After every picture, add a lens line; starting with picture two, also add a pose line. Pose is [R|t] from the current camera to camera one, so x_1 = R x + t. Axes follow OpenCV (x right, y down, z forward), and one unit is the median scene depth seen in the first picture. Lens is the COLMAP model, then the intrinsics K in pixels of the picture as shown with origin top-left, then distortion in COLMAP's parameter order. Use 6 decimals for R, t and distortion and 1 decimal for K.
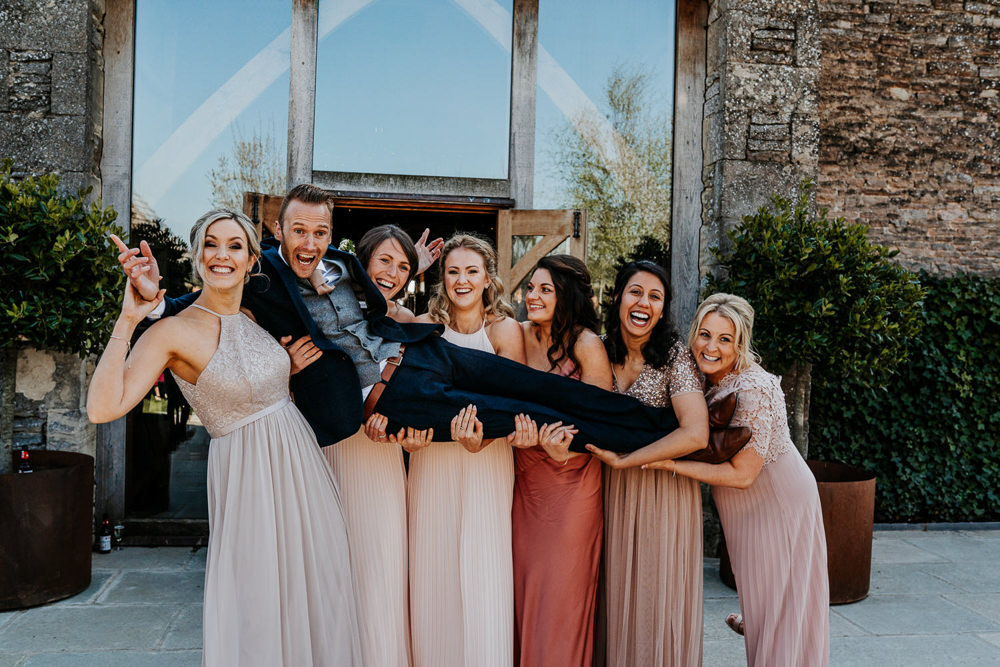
lens RADIAL K [[976.0, 0, 500.0], [0, 976.0, 333.5], [0, 0, 1]] dist [-0.060330, 0.090408]
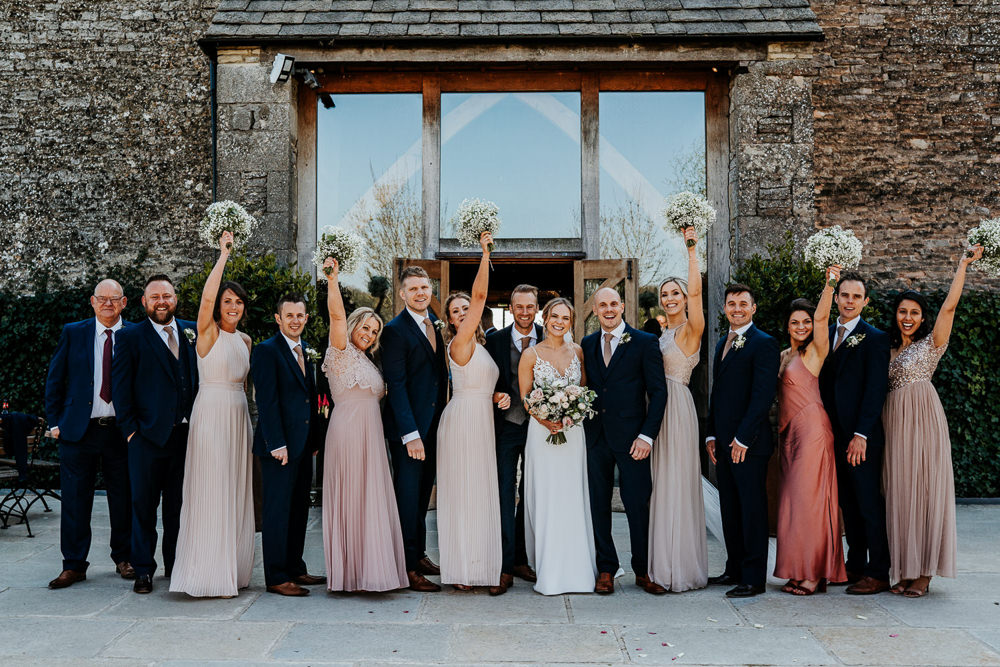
lens RADIAL K [[1056.9, 0, 454.3], [0, 1056.9, 314.8], [0, 0, 1]] dist [-0.061517, 0.090576]
pose [[0.980901, -0.033655, -0.191576, 0.098316], [0.024183, 0.998377, -0.051567, 0.018287], [0.193000, 0.045949, 0.980122, -0.410533]]
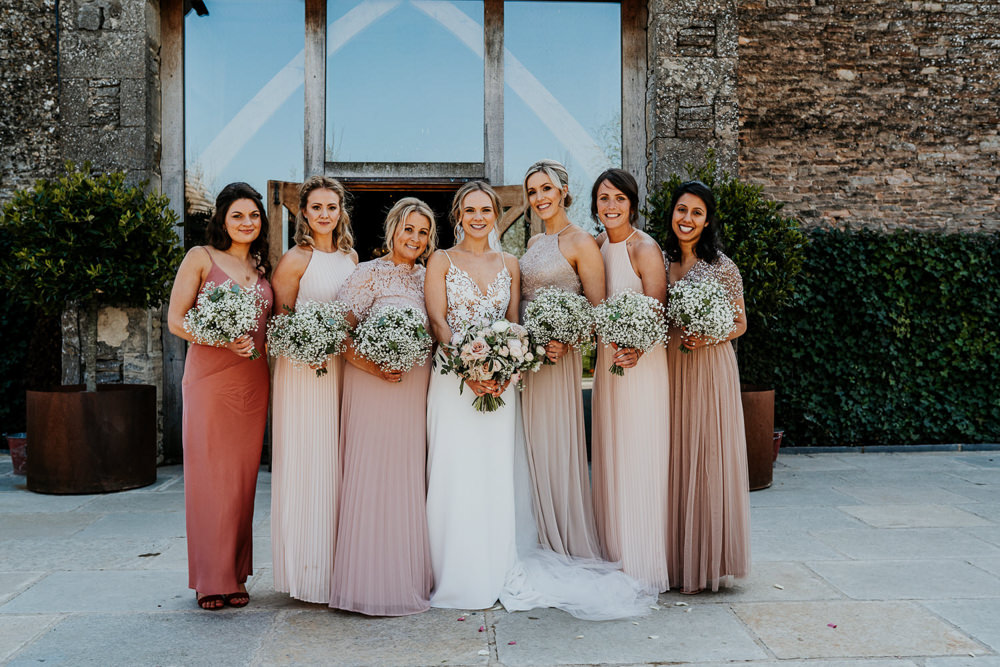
lens RADIAL K [[976.0, 0, 500.0], [0, 976.0, 333.5], [0, 0, 1]] dist [-0.060330, 0.090408]
pose [[0.994906, -0.027359, -0.097023, 0.122461], [0.027265, 0.999626, -0.002300, 0.051536], [0.097049, -0.000357, 0.995280, -0.185719]]
